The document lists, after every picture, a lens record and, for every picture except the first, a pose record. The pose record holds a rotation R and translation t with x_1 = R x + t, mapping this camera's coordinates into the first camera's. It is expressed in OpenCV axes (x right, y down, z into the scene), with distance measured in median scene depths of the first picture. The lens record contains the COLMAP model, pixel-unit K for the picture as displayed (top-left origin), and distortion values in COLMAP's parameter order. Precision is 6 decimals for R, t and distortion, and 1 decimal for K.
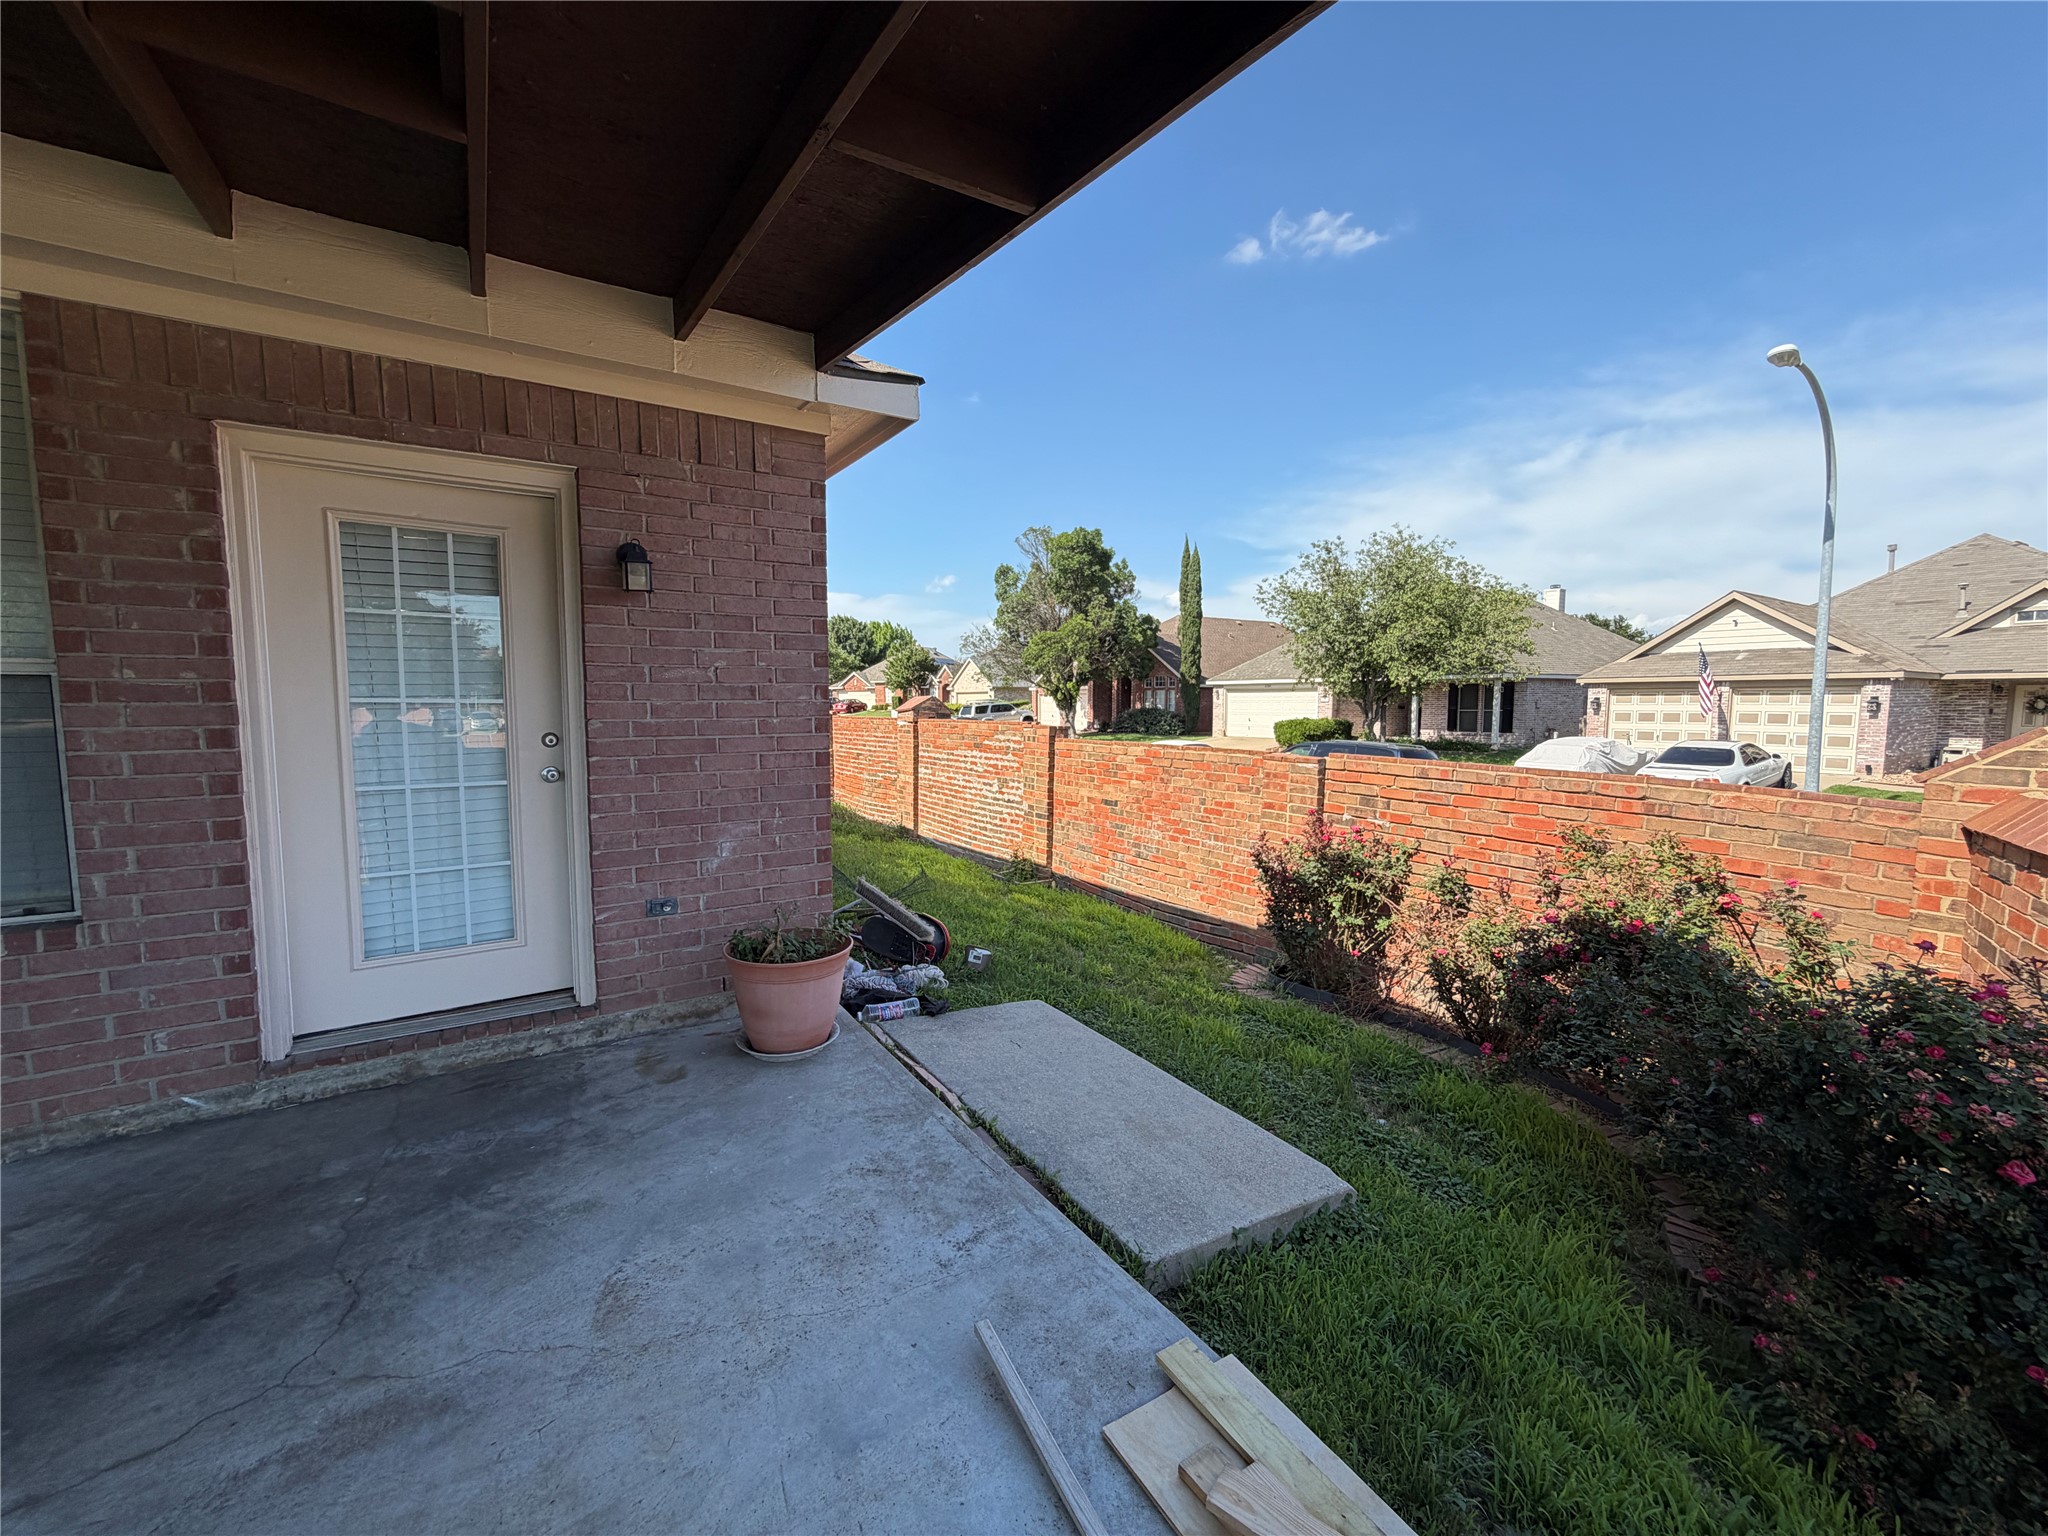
lens RADIAL K [[816.4, 0, 1013.0], [0, 816.4, 771.0], [0, 0, 1]] dist [-0.001621, 0.000629]
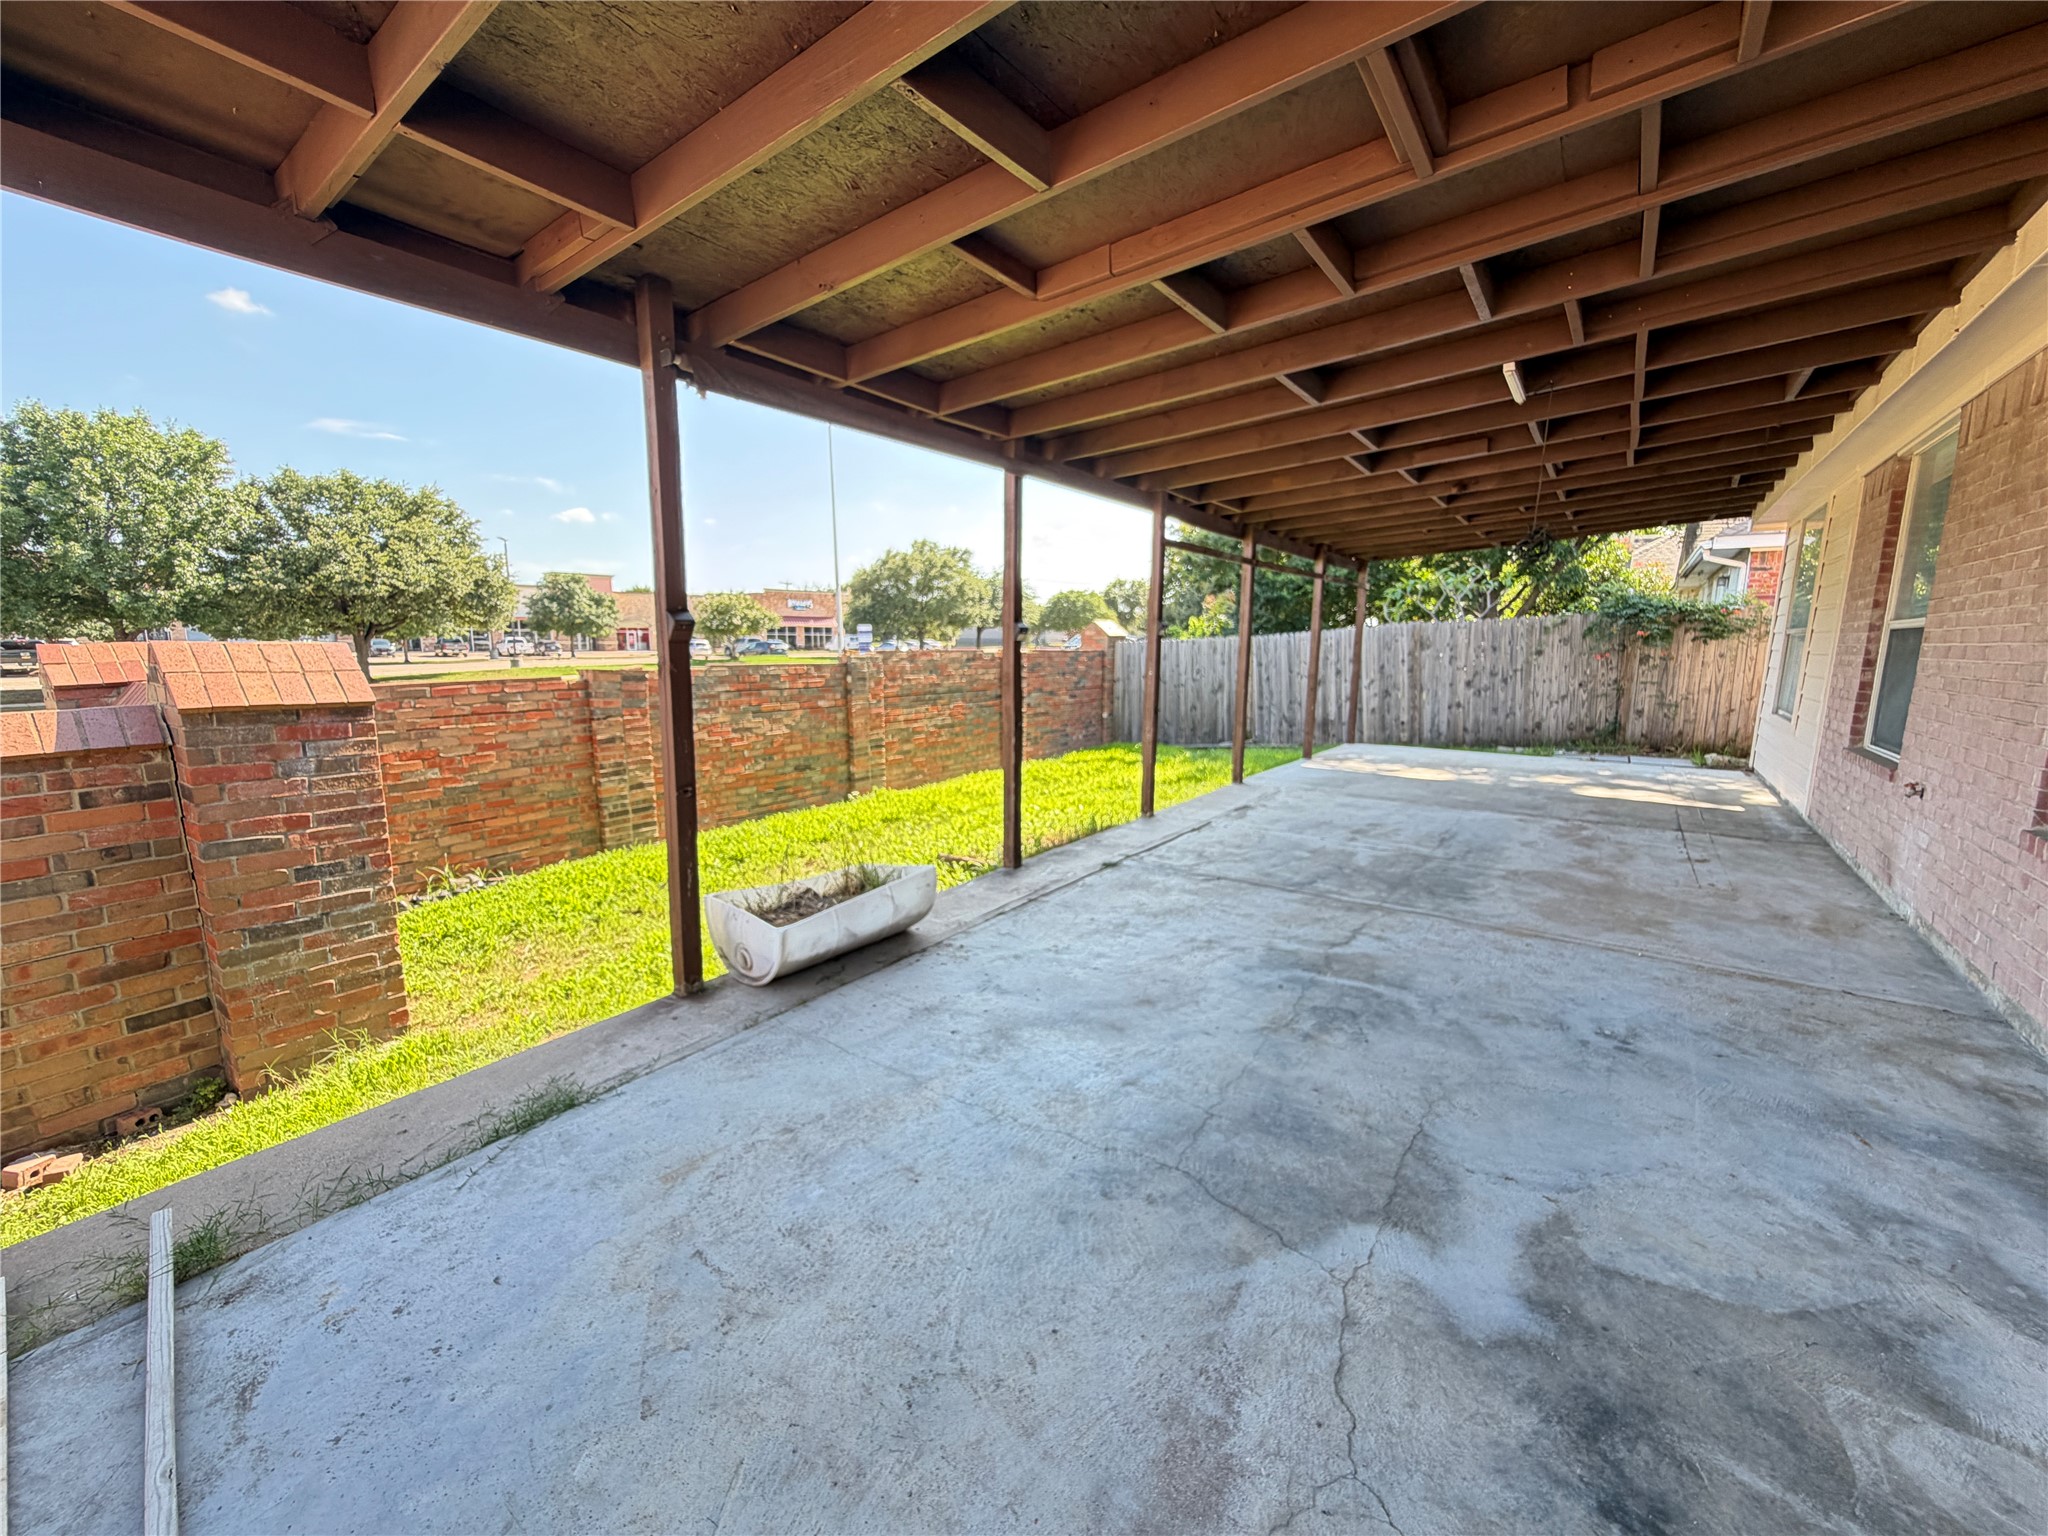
lens RADIAL K [[816.4, 0, 1023.4], [0, 816.4, 773.4], [0, 0, 1]] dist [-0.001621, 0.000629]
pose [[-0.931629, 0.049199, -0.360066, -0.221123], [-0.043221, 0.968762, 0.244199, -0.064234], [0.360832, 0.243065, -0.900400, 0.932708]]
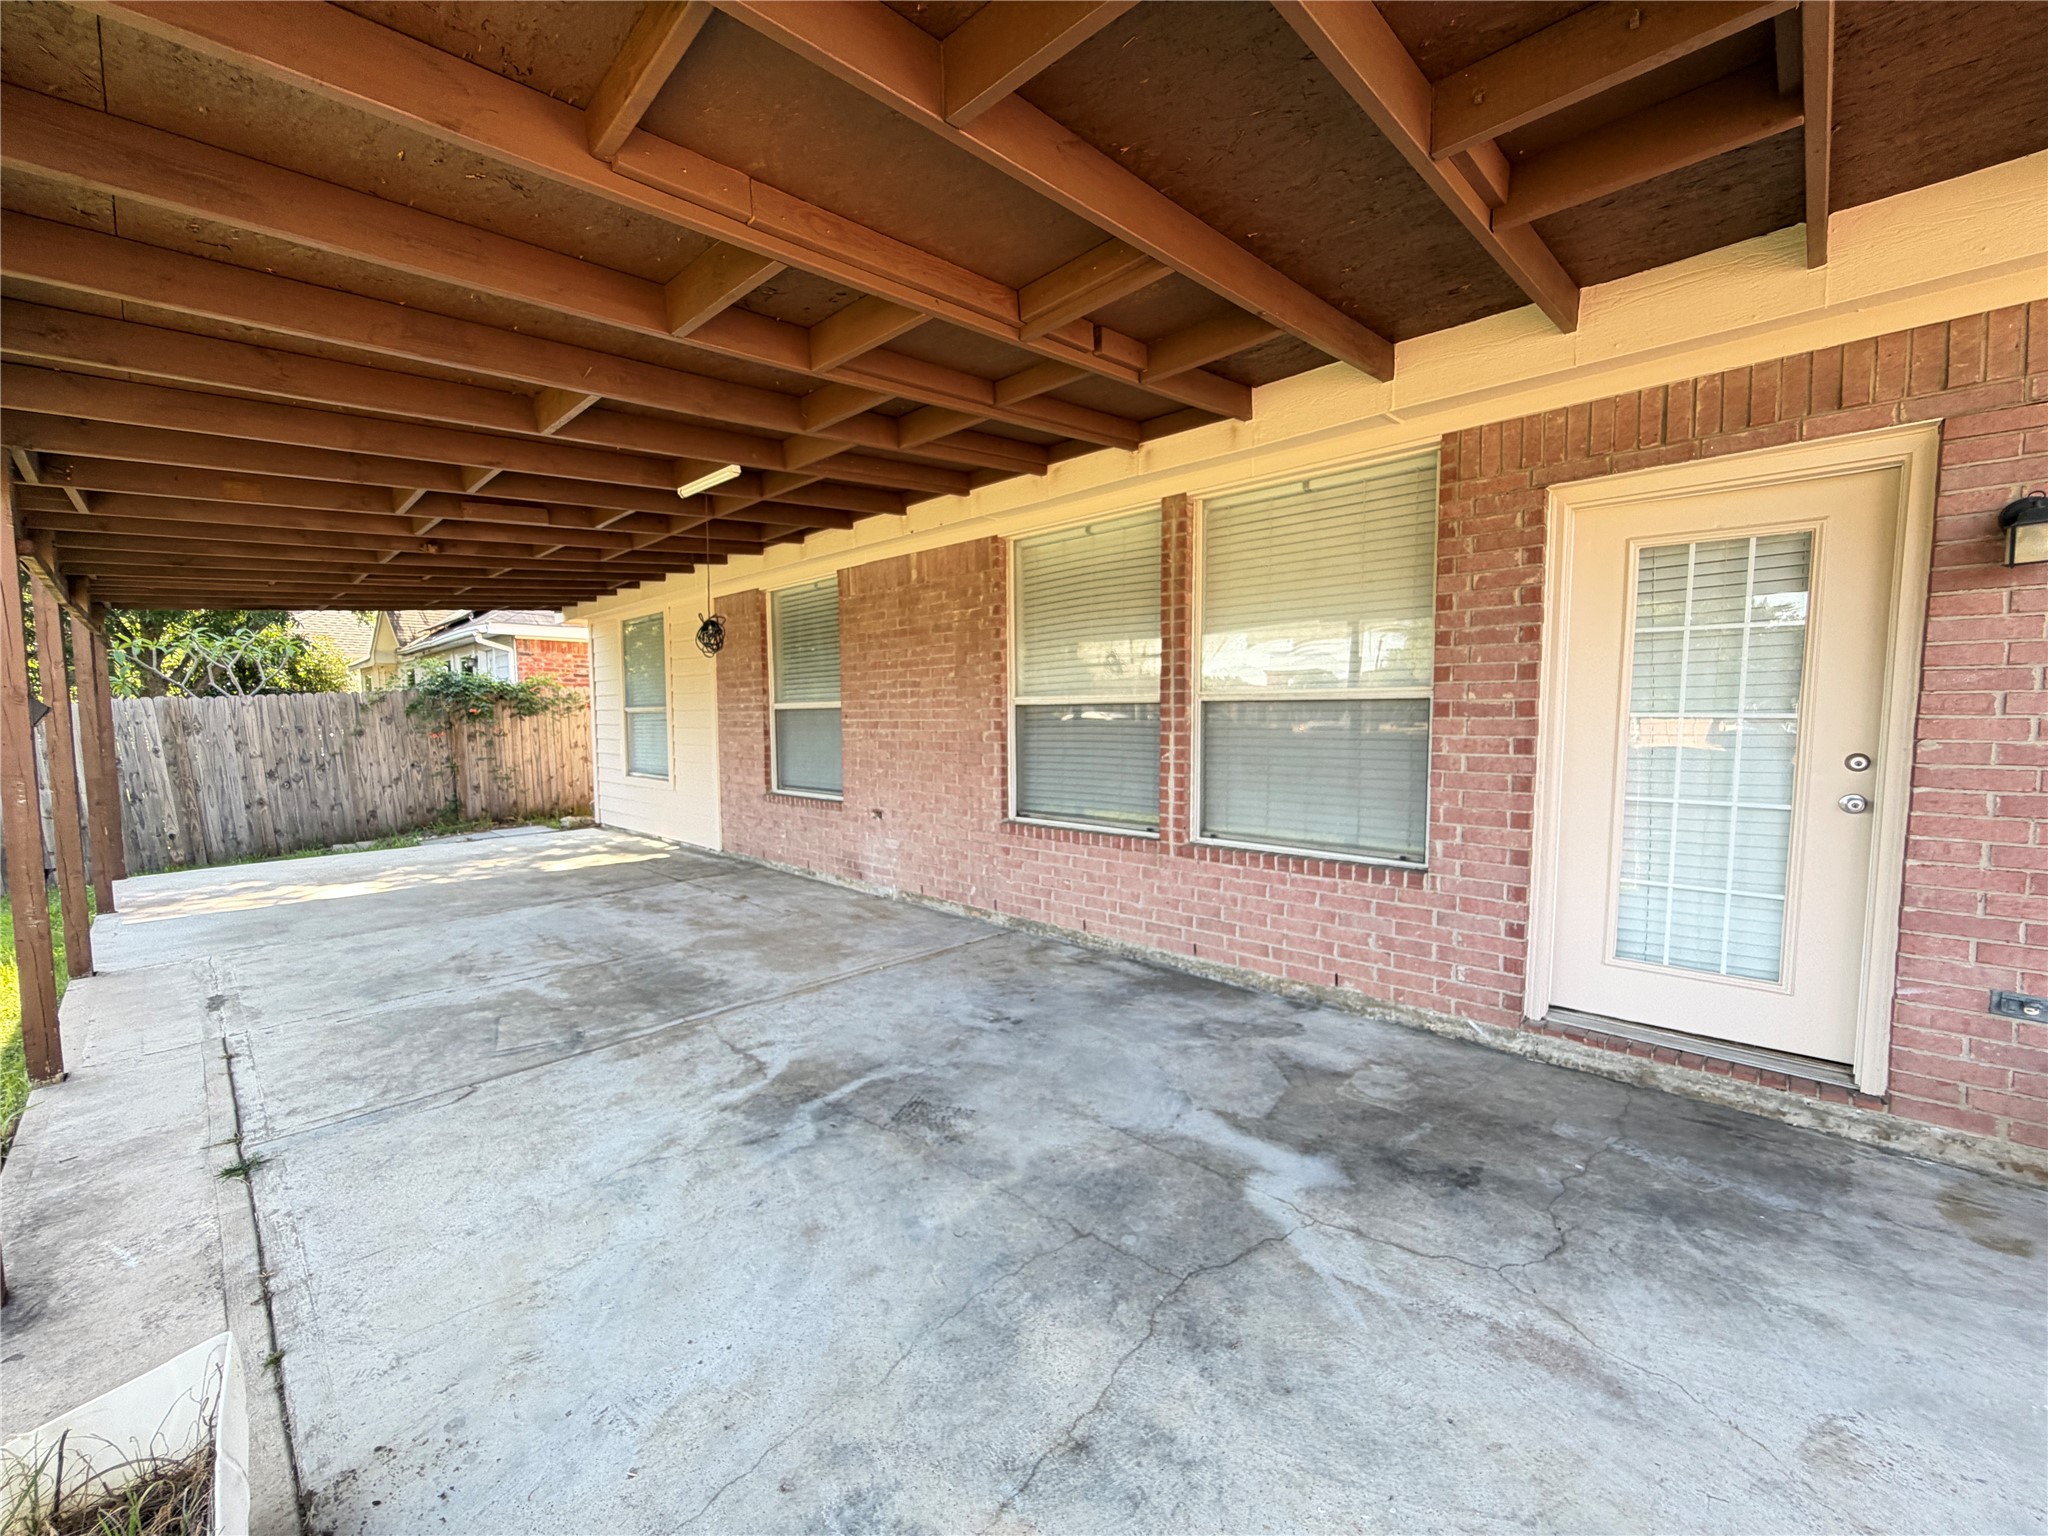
lens RADIAL K [[816.4, 0, 1013.6], [0, 816.4, 769.9], [0, 0, 1]] dist [-0.001621, 0.000629]
pose [[0.221882, 0.065141, -0.972895, 0.059098], [-0.079626, 0.995644, 0.048505, -0.002610], [0.971817, 0.066705, 0.226102, -0.027069]]
